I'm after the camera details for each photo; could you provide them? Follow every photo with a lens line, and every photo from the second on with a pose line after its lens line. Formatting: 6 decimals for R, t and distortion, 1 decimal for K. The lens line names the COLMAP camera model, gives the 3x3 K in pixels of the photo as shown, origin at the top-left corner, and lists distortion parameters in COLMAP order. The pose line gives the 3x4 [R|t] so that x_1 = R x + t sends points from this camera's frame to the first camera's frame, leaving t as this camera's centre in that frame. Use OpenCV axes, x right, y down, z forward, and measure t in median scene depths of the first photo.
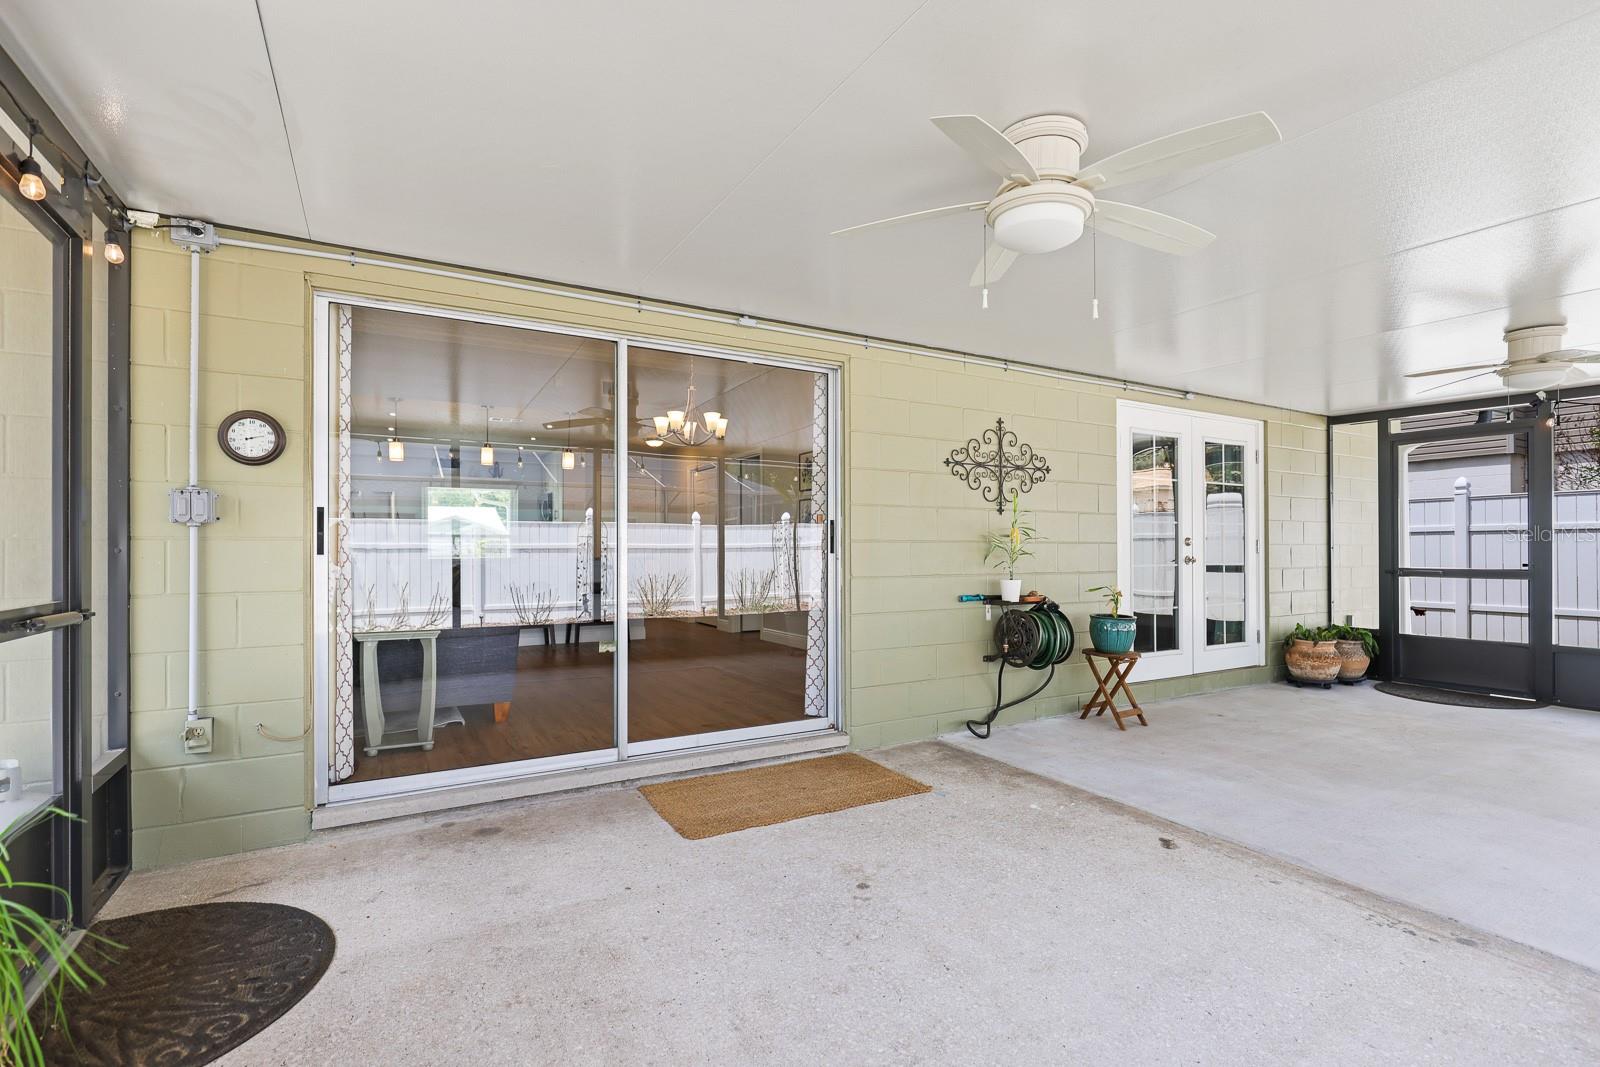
lens RADIAL K [[748.8, 0, 790.4], [0, 748.8, 542.2], [0, 0, 1]] dist [0.002087, 0.000779]
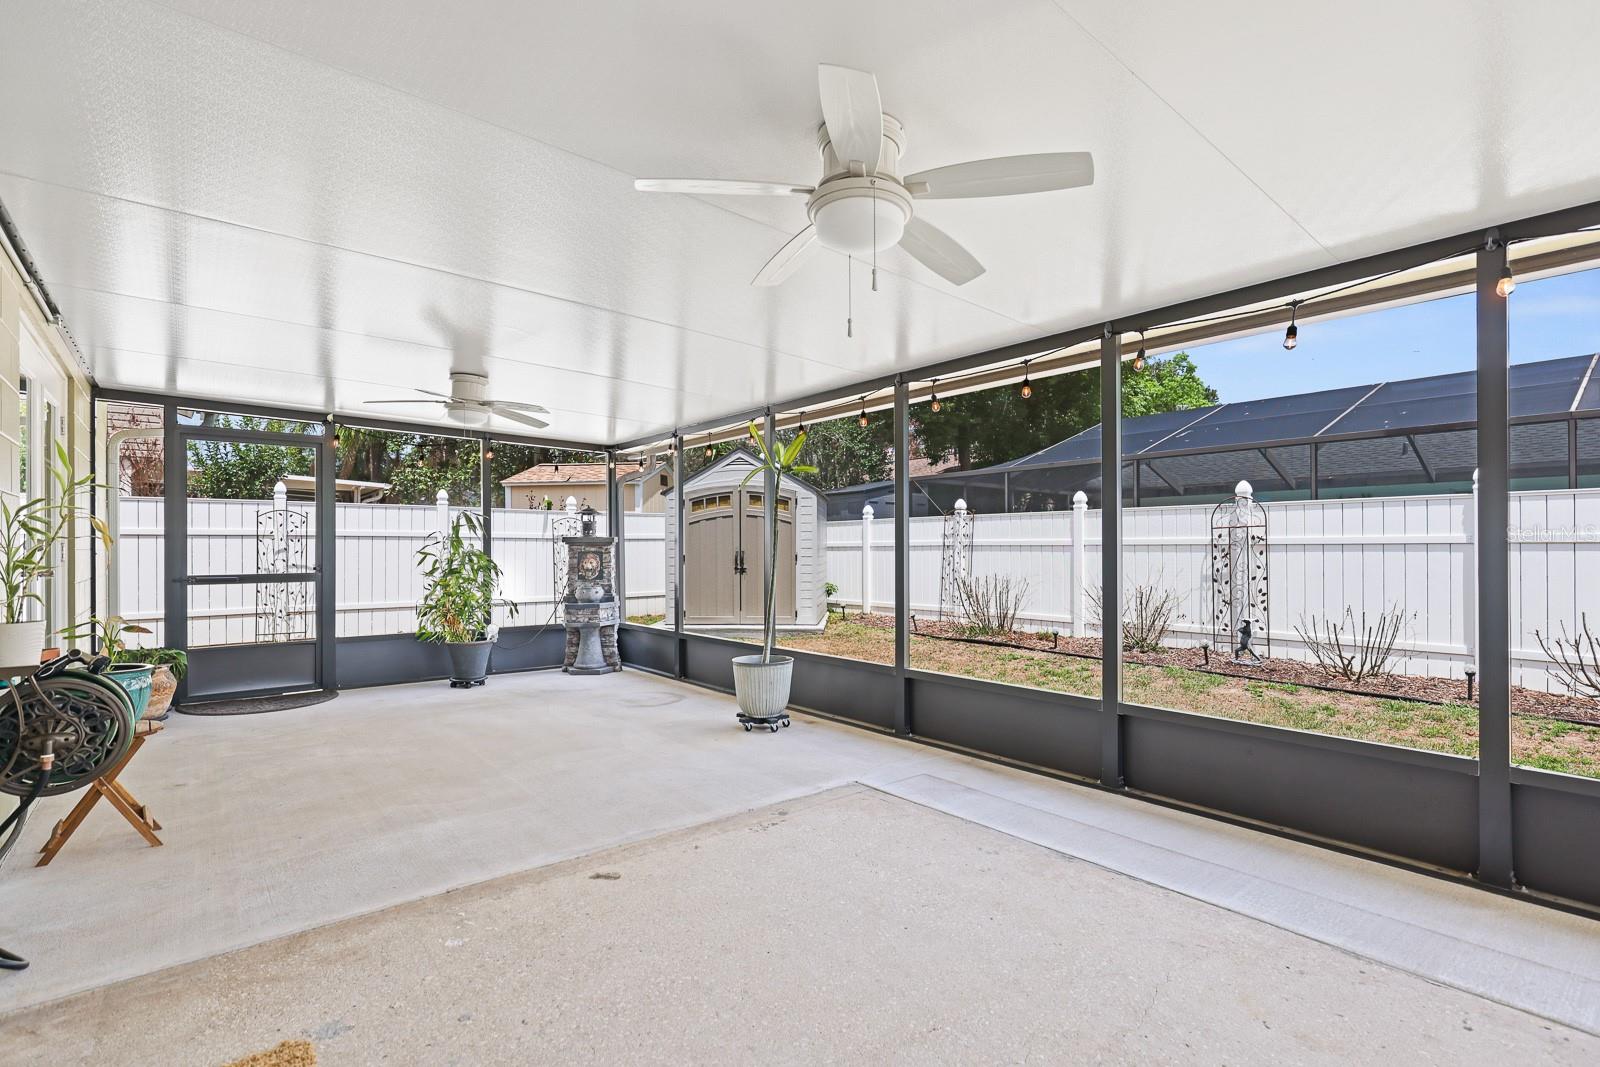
lens RADIAL K [[748.8, 0, 814.5], [0, 748.8, 535.1], [0, 0, 1]] dist [0.002087, 0.000779]
pose [[-0.189746, 0.020329, 0.981623, -0.294381], [-0.002432, 0.999773, -0.021175, 0.004954], [-0.981830, -0.006405, -0.189654, 0.614902]]
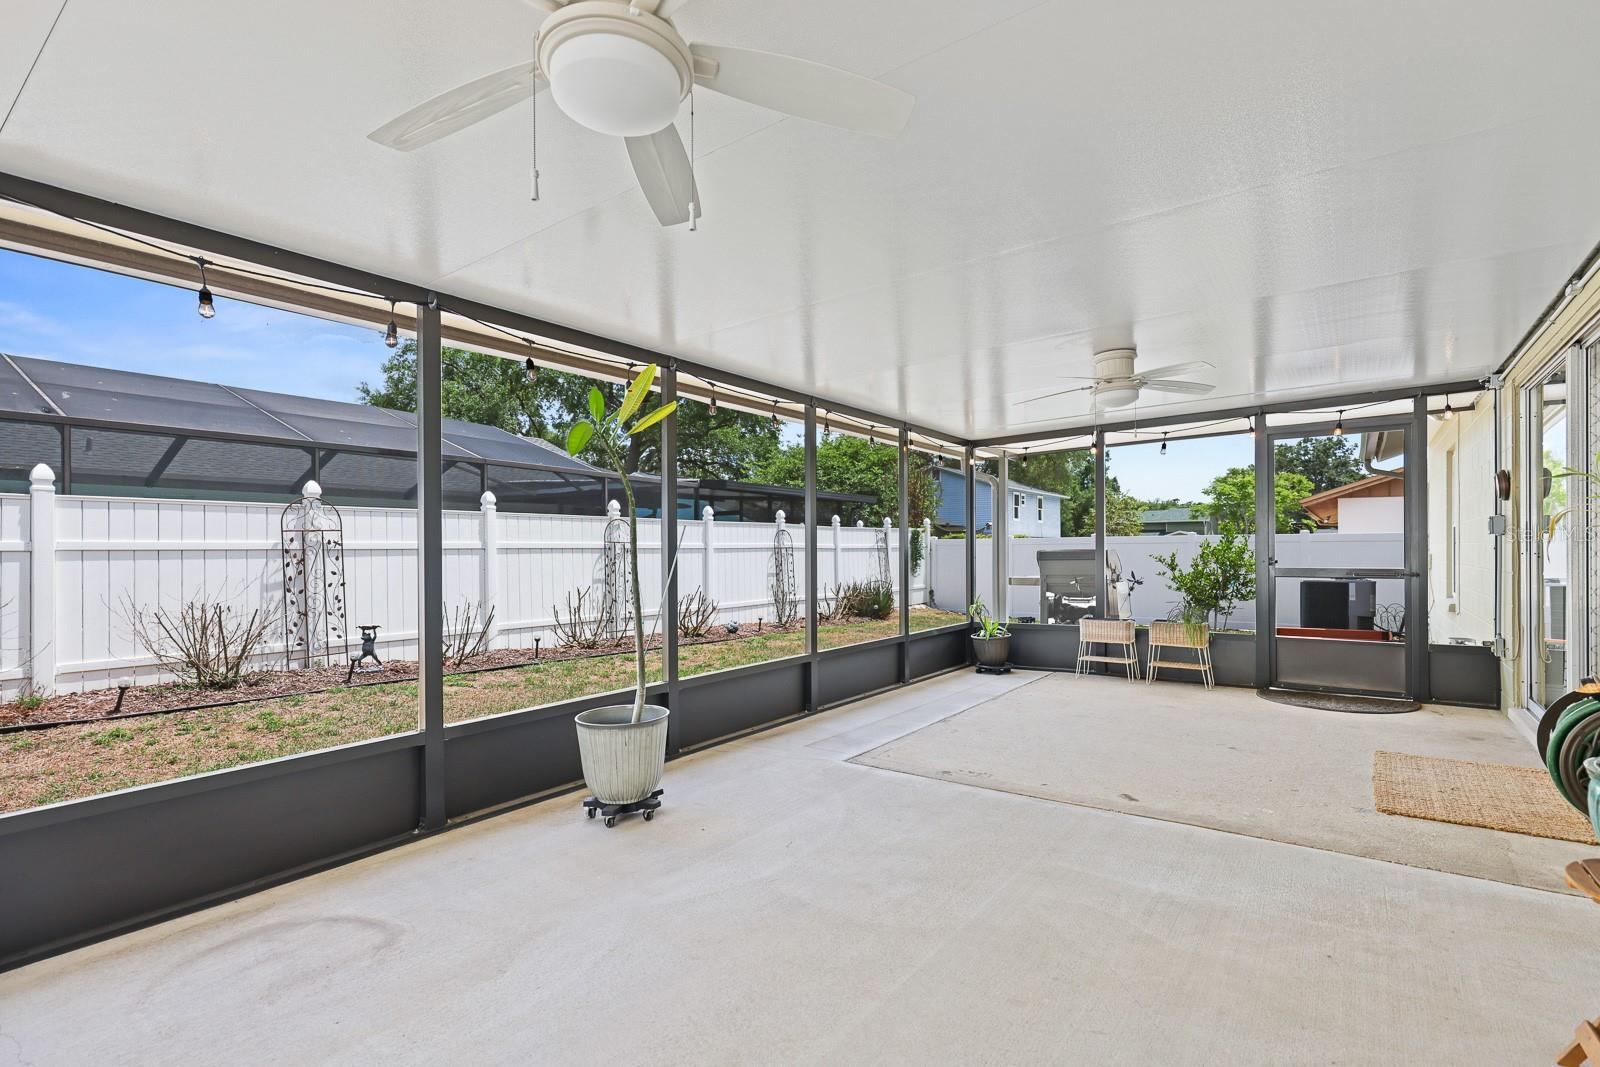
lens RADIAL K [[748.8, 0, 802.1], [0, 748.8, 544.2], [0, 0, 1]] dist [0.002087, 0.000779]
pose [[-0.911275, 0.003670, -0.411782, 0.970873], [0.009747, 0.999872, -0.012657, 0.006381], [0.411683, -0.015547, -0.911195, 1.244511]]
